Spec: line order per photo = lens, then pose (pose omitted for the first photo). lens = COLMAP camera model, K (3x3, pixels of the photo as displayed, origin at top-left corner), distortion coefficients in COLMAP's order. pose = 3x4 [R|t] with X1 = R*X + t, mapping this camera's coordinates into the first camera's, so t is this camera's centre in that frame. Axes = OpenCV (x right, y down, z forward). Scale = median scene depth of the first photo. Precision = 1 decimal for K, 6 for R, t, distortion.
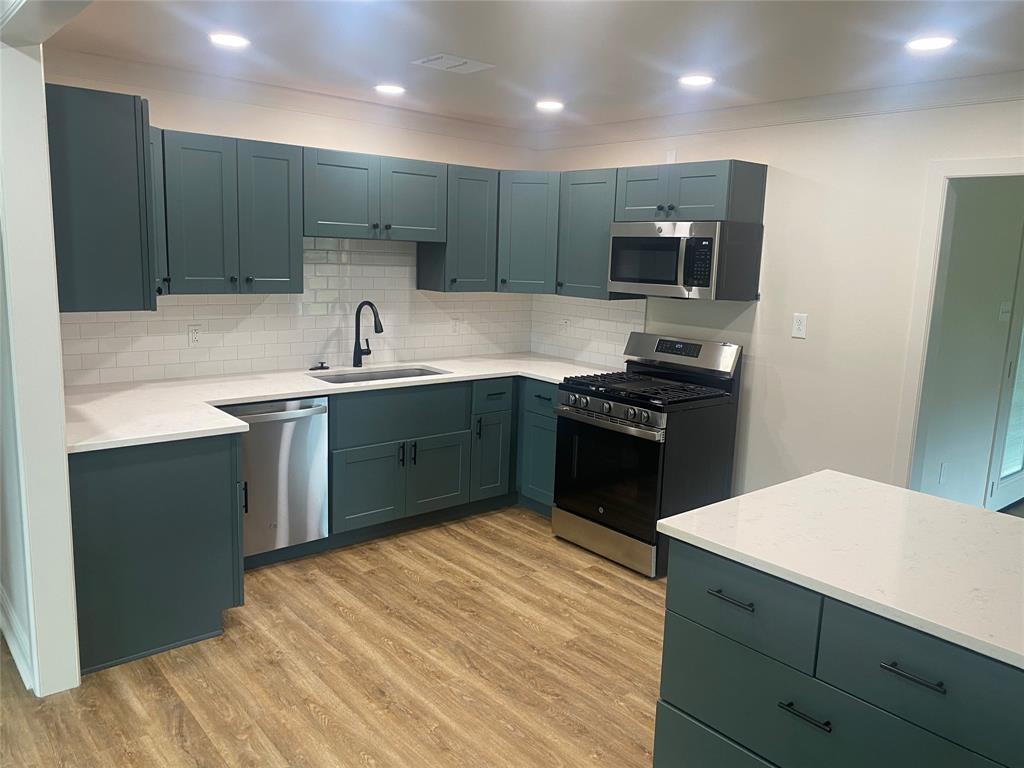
lens RADIAL K [[779.3, 0, 512.0], [0, 779.3, 384.0], [0, 0, 1]] dist [0.052776, -0.106752]
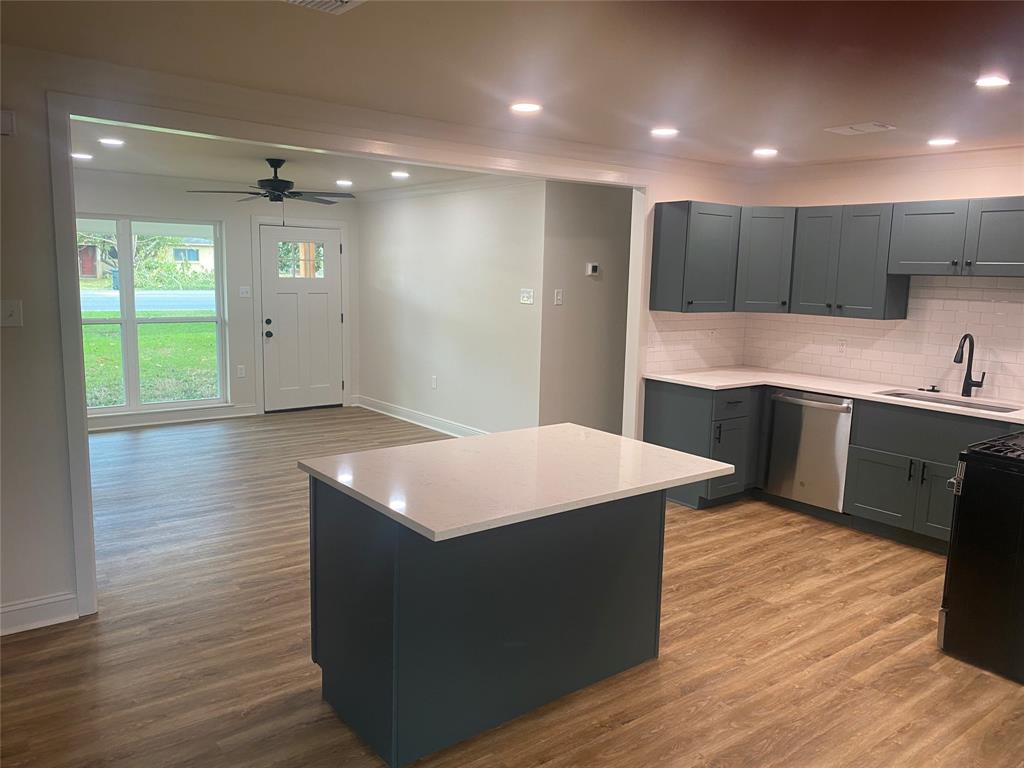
lens RADIAL K [[776.7, 0, 517.8], [0, 776.7, 370.3], [0, 0, 1]] dist [0.089943, -0.103228]
pose [[-0.041402, 0.089805, -0.995098, 1.047054], [-0.203304, 0.974359, 0.096392, -0.042418], [0.978240, 0.206299, -0.022083, 0.498906]]
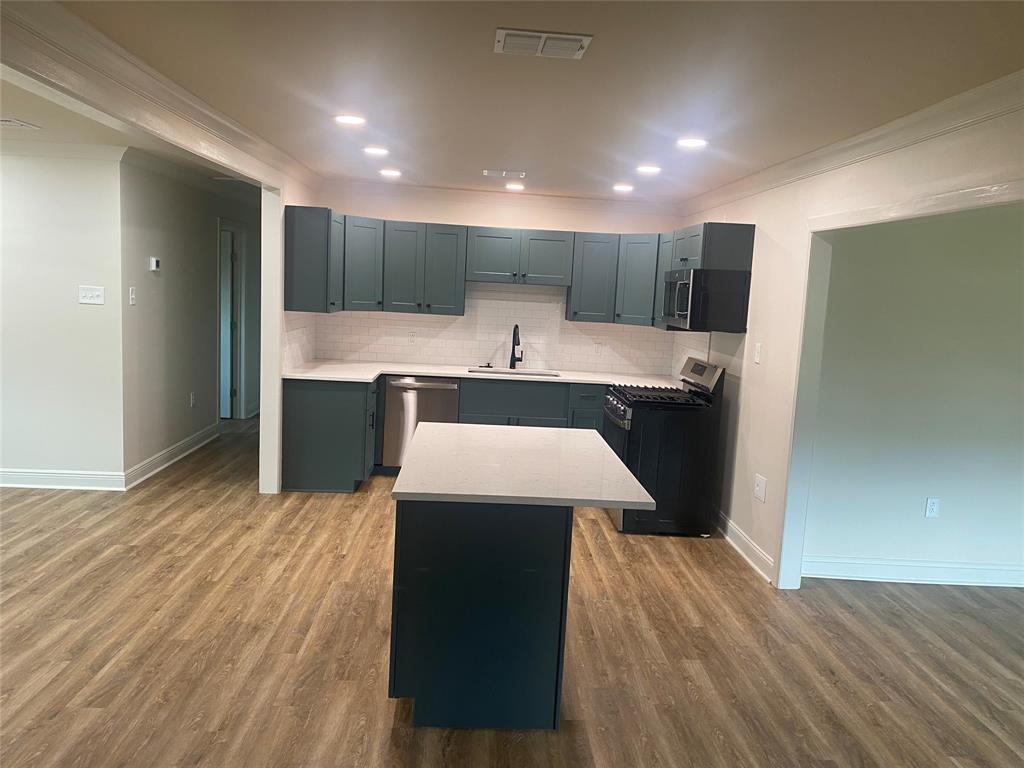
lens RADIAL K [[775.6, 0, 512.0], [0, 775.6, 384.0], [0, 0, 1]] dist [0.071251, -0.105241]
pose [[0.788971, 0.084200, -0.608634, 0.828079], [-0.130320, 0.990961, -0.031841, 0.063571], [0.600452, 0.104439, 0.792812, -0.198070]]
